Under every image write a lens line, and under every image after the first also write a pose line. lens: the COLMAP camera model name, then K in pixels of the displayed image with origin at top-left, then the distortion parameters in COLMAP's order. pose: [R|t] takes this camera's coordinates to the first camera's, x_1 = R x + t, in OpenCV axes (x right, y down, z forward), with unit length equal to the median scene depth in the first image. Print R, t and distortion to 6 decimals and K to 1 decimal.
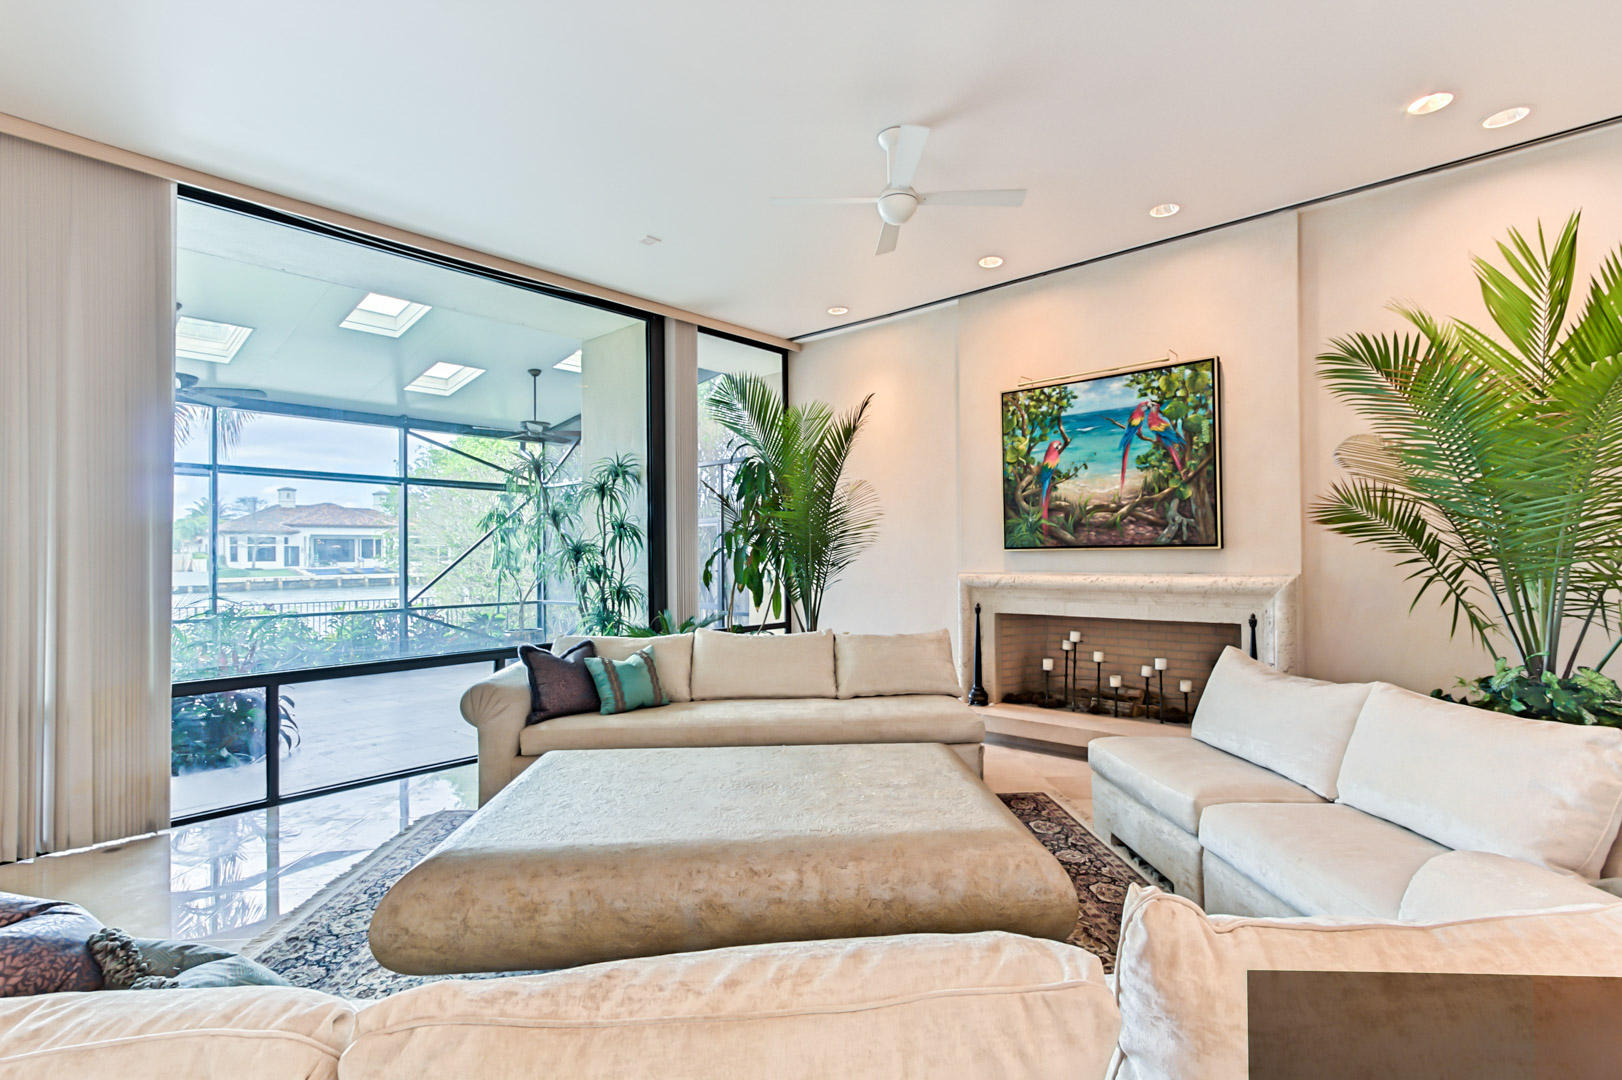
lens RADIAL K [[765.0, 0, 816.1], [0, 765.0, 543.6], [0, 0, 1]] dist [0.007816, 0.000580]
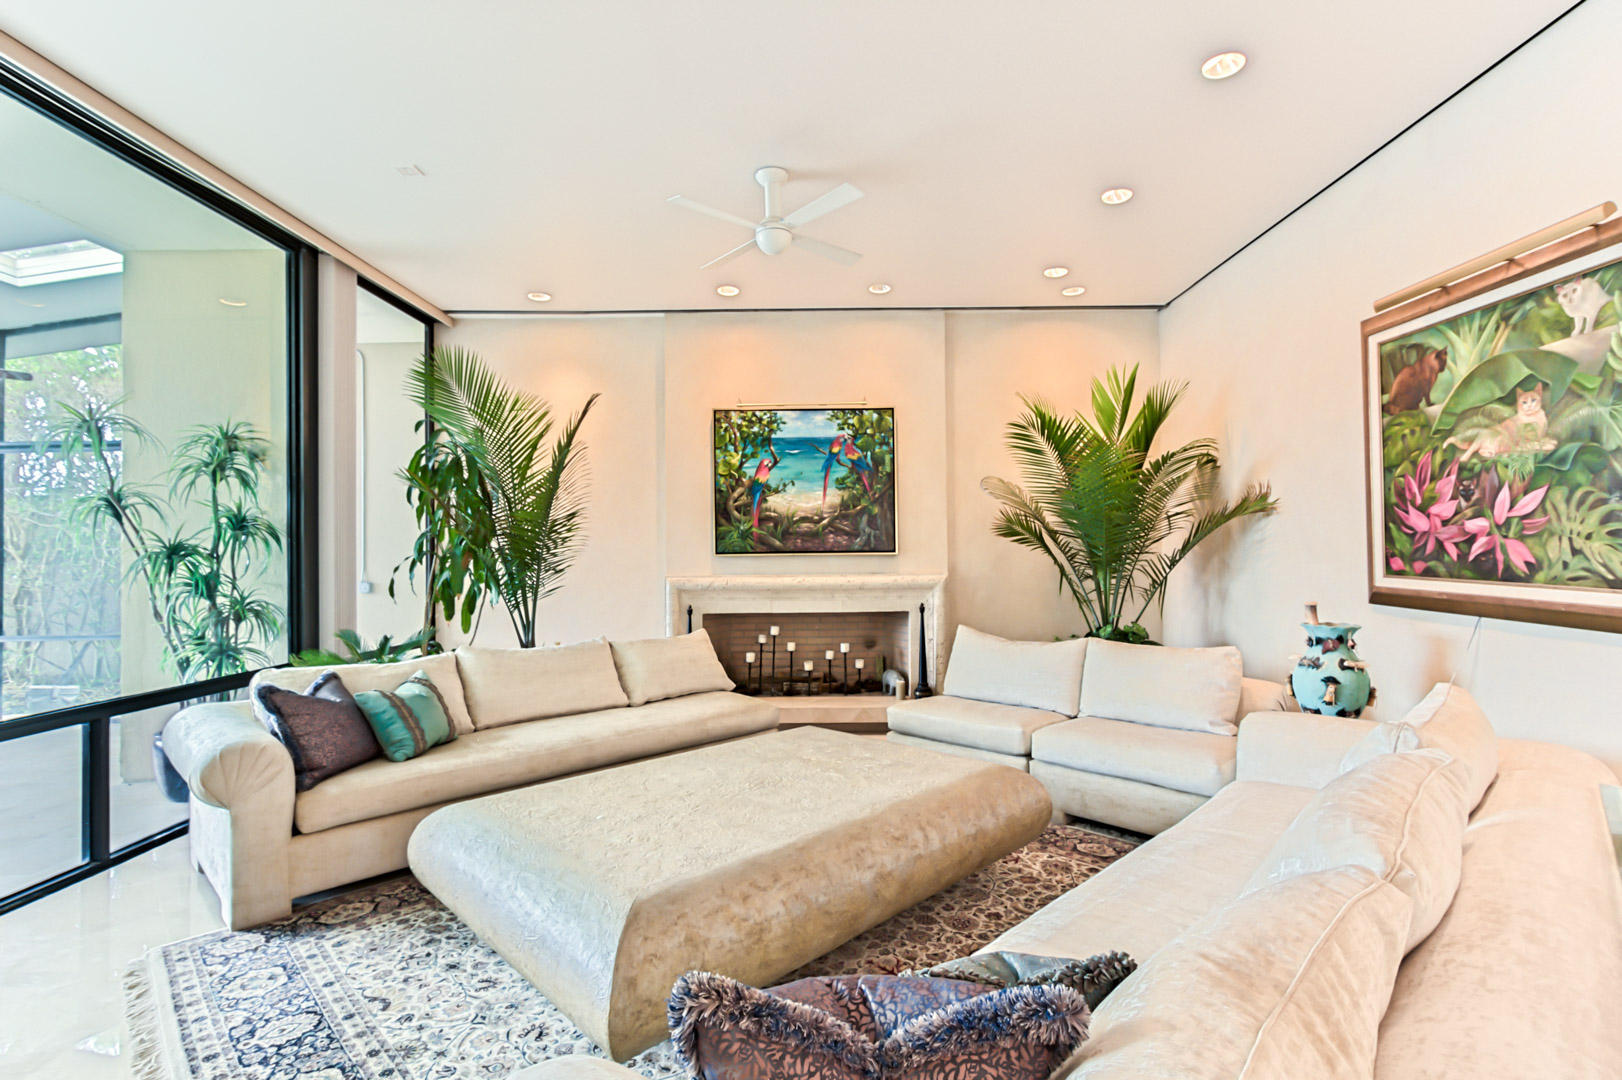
lens RADIAL K [[765.0, 0, 816.1], [0, 765.0, 543.6], [0, 0, 1]] dist [0.007816, 0.000580]
pose [[0.748862, 0.014340, 0.662571, -0.405552], [-0.006633, 0.999878, -0.014143, 0.007448], [-0.662693, 0.006196, 0.748865, 0.107258]]
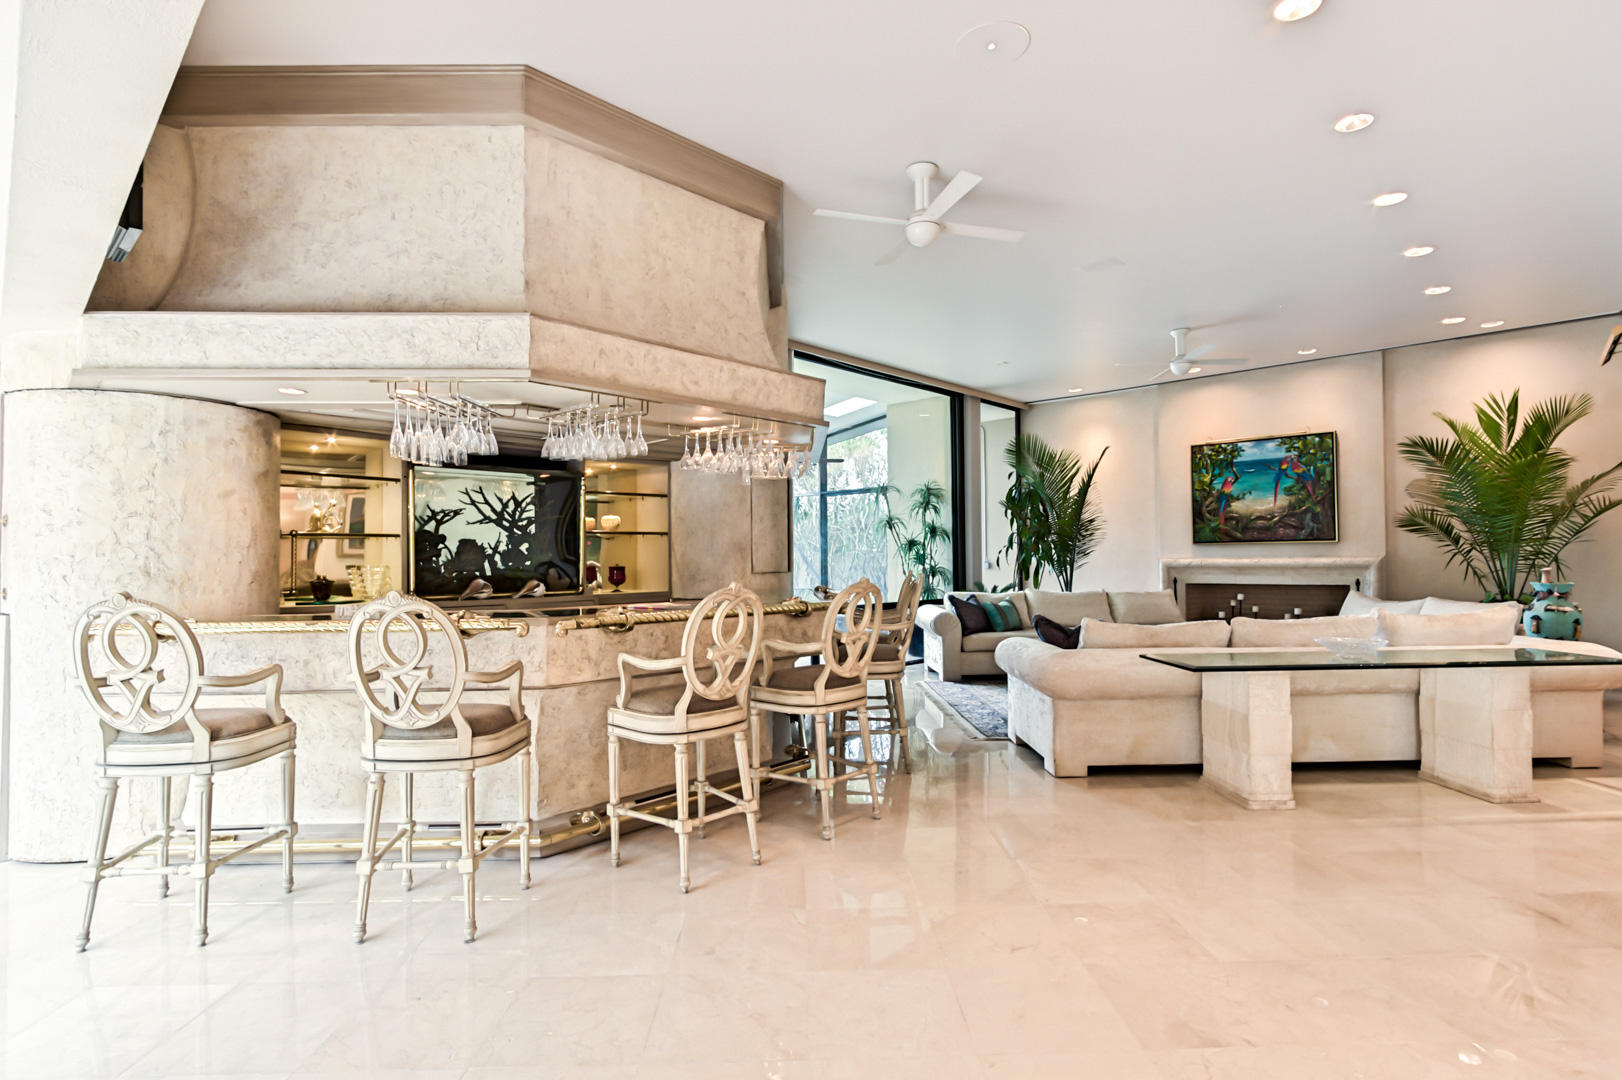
lens RADIAL K [[801.3, 0, 812.9], [0, 801.3, 544.5], [0, 0, 1]] dist [-0.003898, 0.000633]
pose [[0.999706, 0.002584, -0.024128, -0.568107], [-0.002738, 0.999976, -0.006354, 0.025326], [0.024111, 0.006418, 0.999689, -0.773836]]
